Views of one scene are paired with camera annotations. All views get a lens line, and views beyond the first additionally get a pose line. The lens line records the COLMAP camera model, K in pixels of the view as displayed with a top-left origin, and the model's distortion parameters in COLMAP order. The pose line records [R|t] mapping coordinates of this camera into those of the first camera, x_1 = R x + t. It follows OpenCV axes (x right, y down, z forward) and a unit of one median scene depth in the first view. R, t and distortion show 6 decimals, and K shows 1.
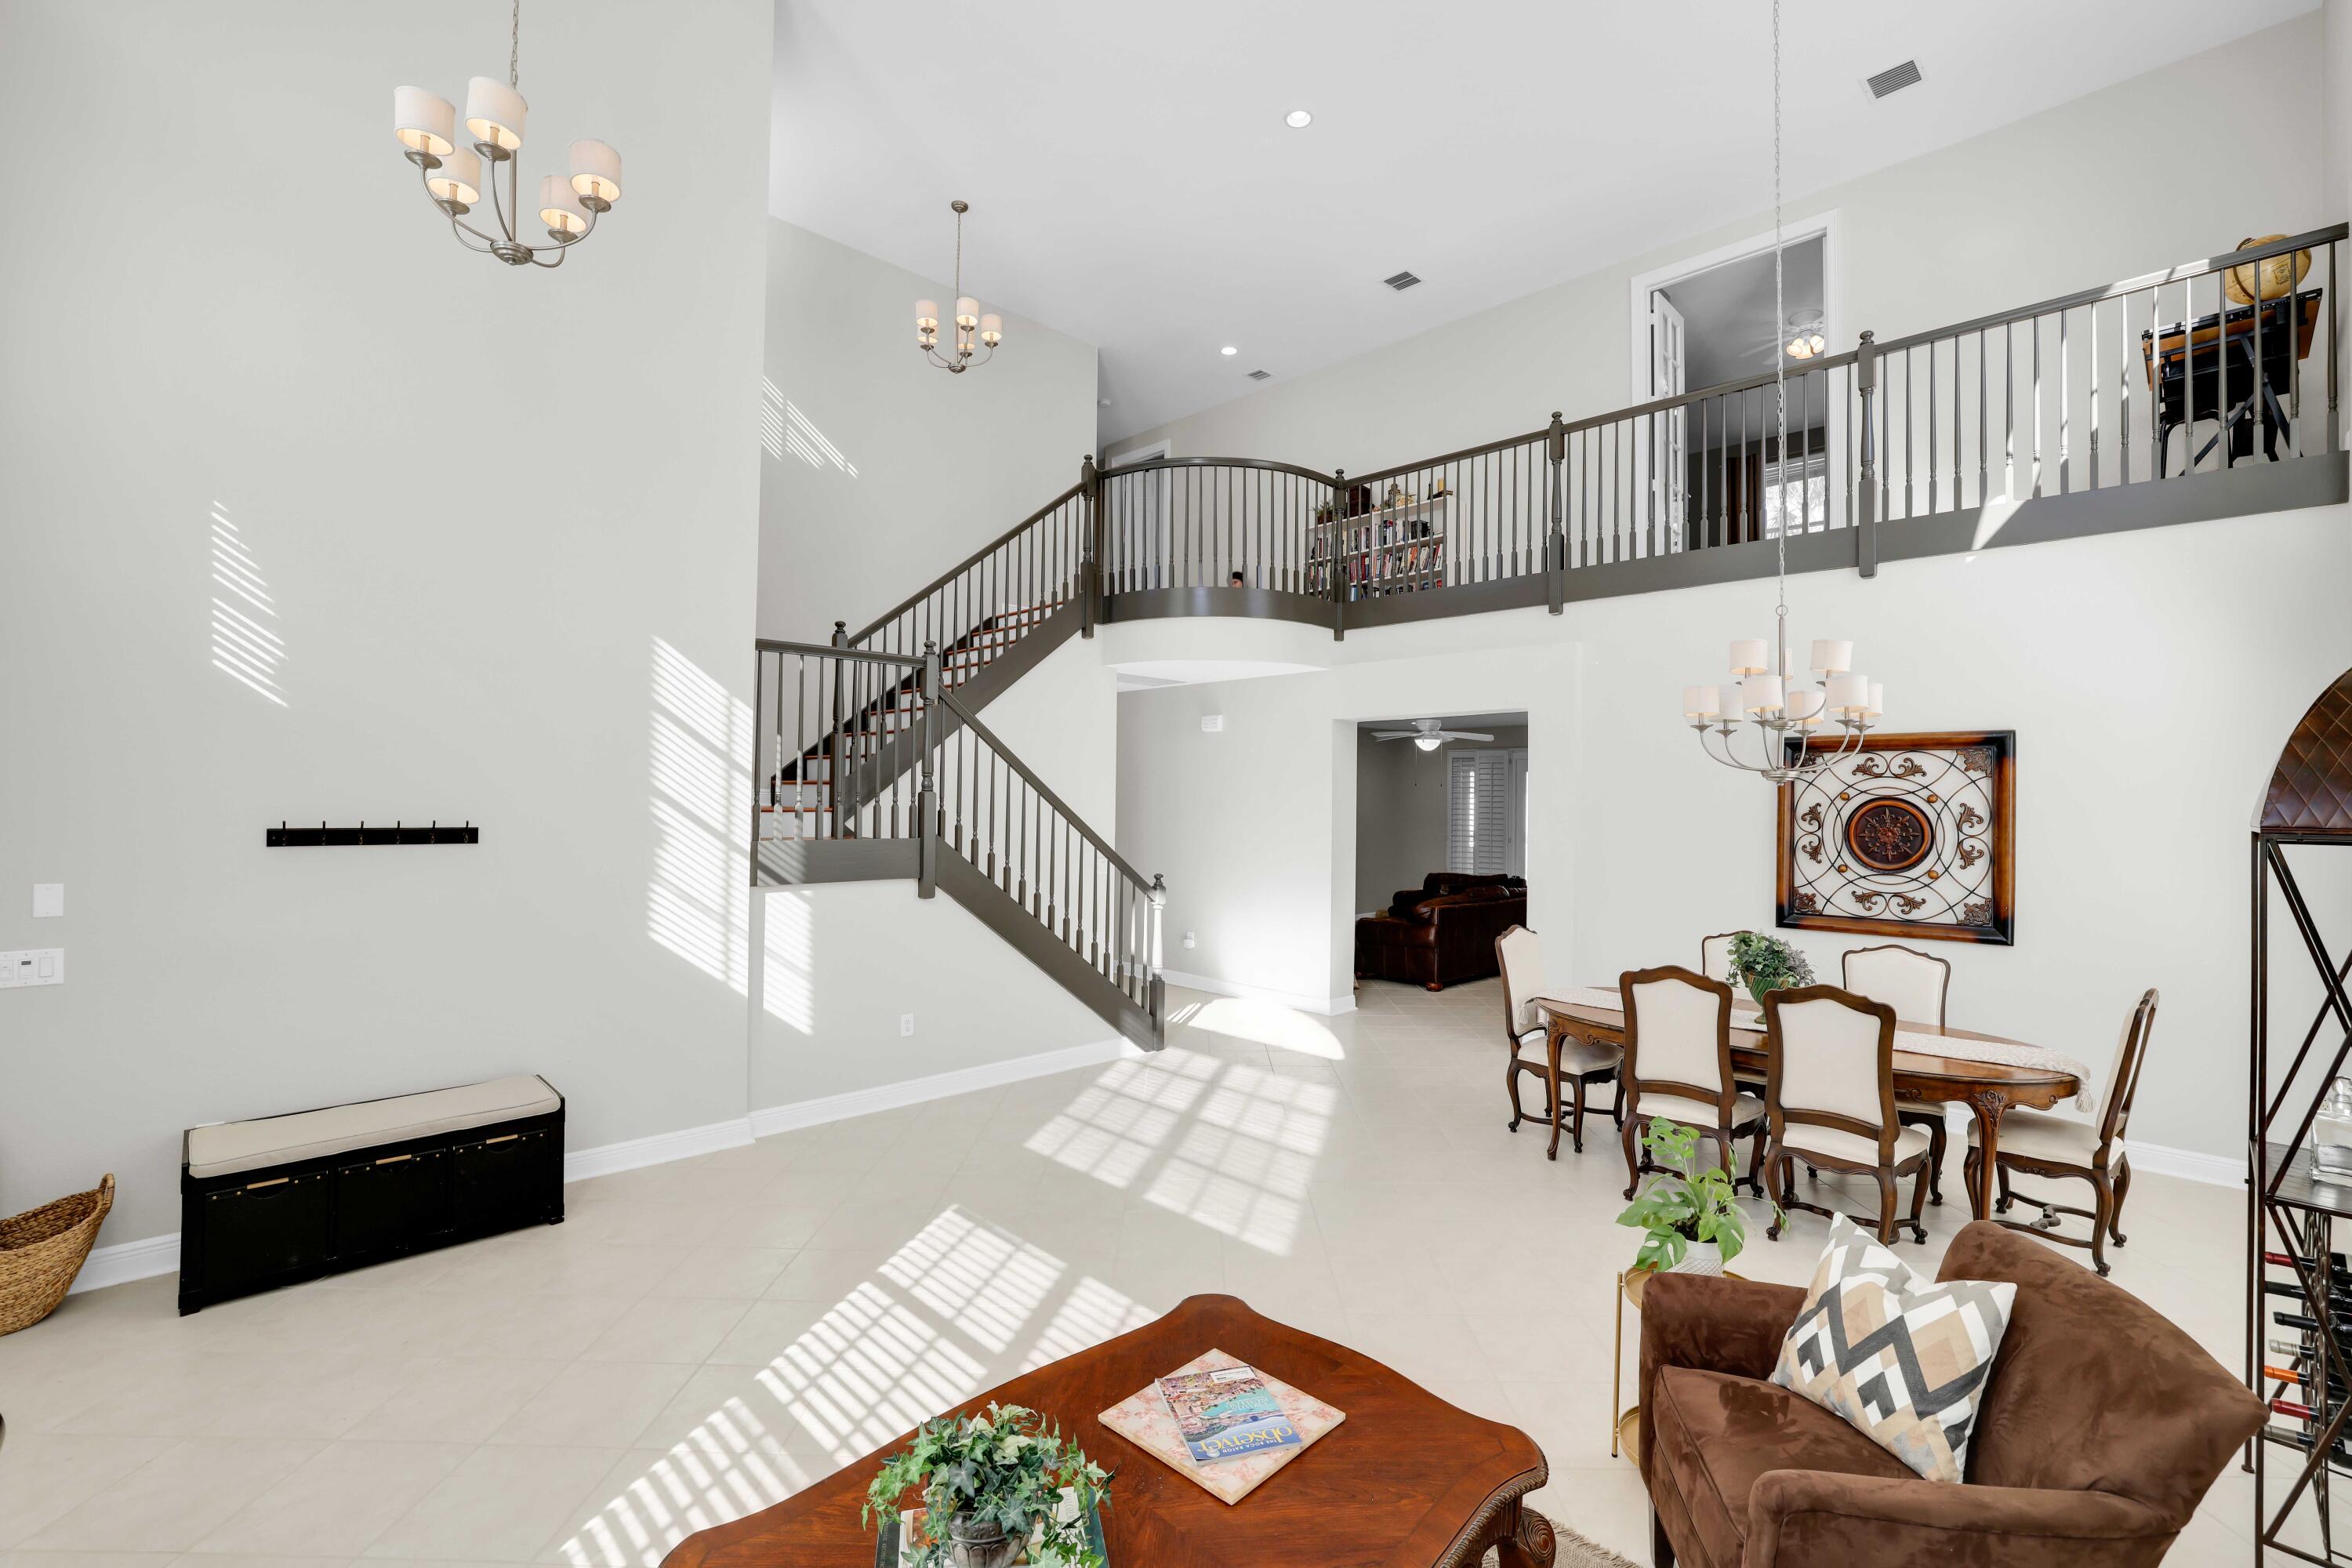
lens RADIAL K [[1028.8, 0, 1185.5], [0, 1028.8, 789.3], [0, 0, 1]] dist [-0.060561, 0.021266]
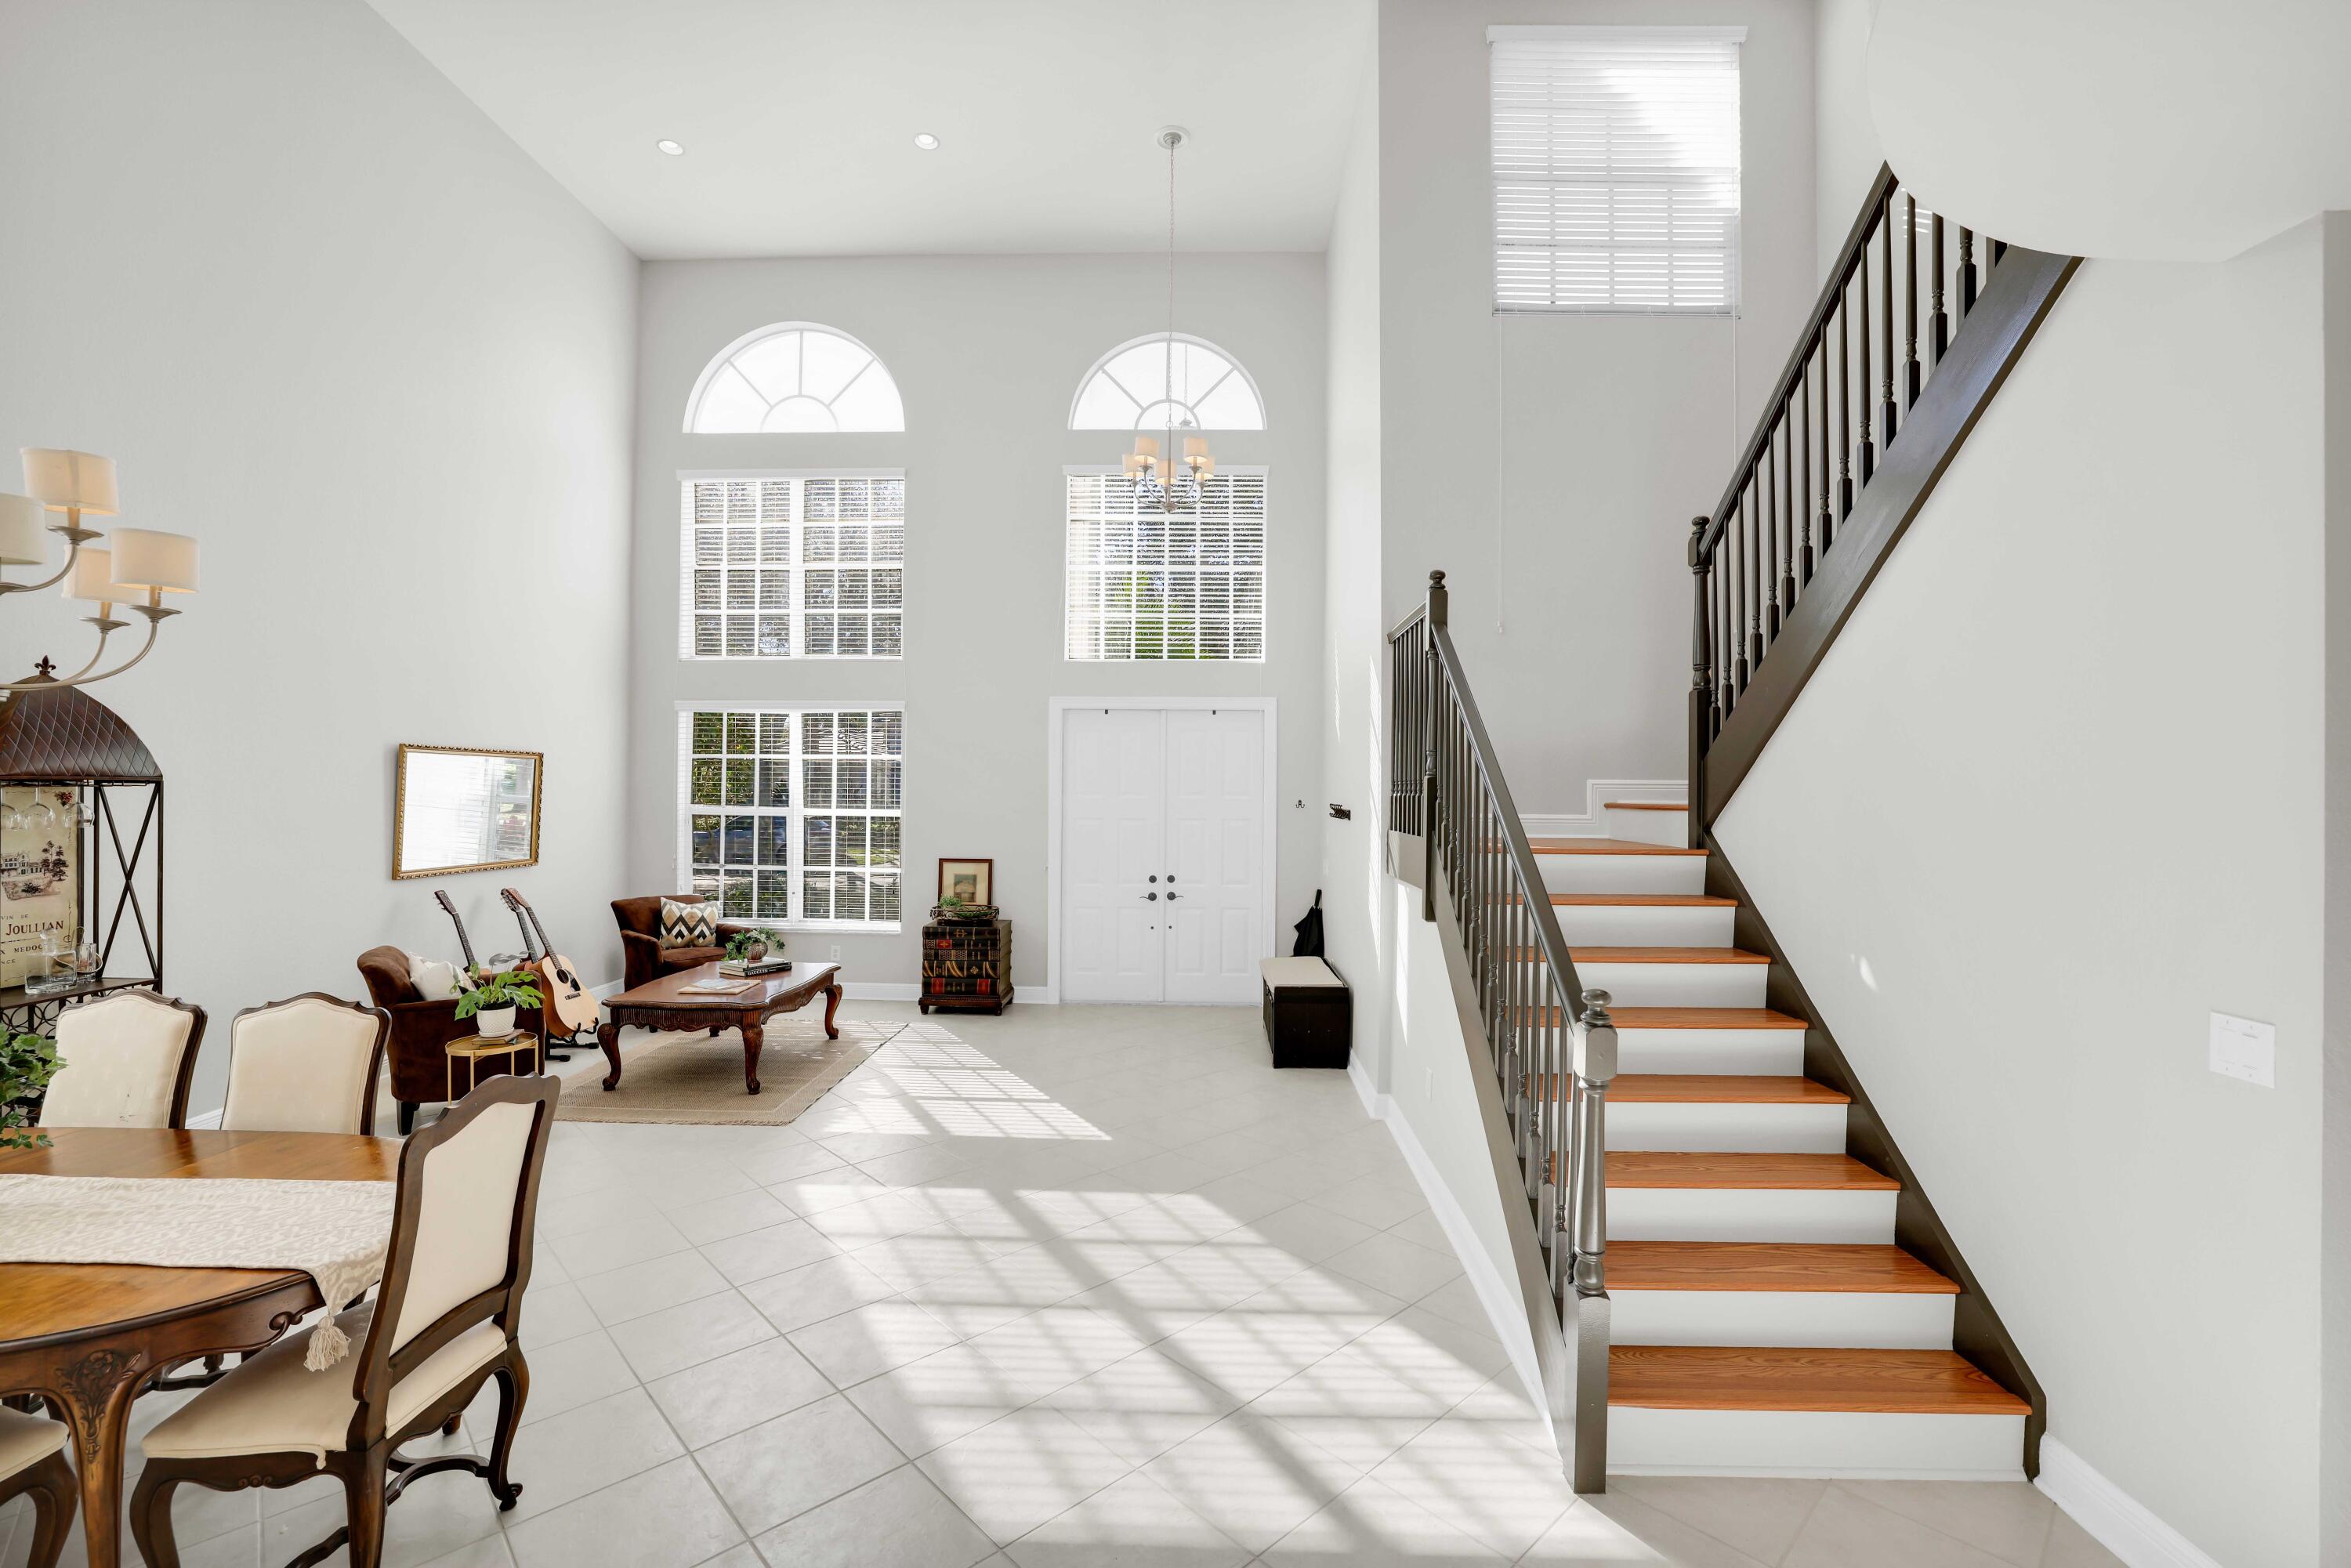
lens RADIAL K [[1028.3, 0, 1185.0], [0, 1028.3, 789.3], [0, 0, 1]] dist [-0.060561, 0.021266]
pose [[-0.721869, -0.018394, -0.691785, 0.196631], [-0.014516, 0.999829, -0.011438, 0.012059], [0.691877, 0.001785, -0.722013, 0.727887]]
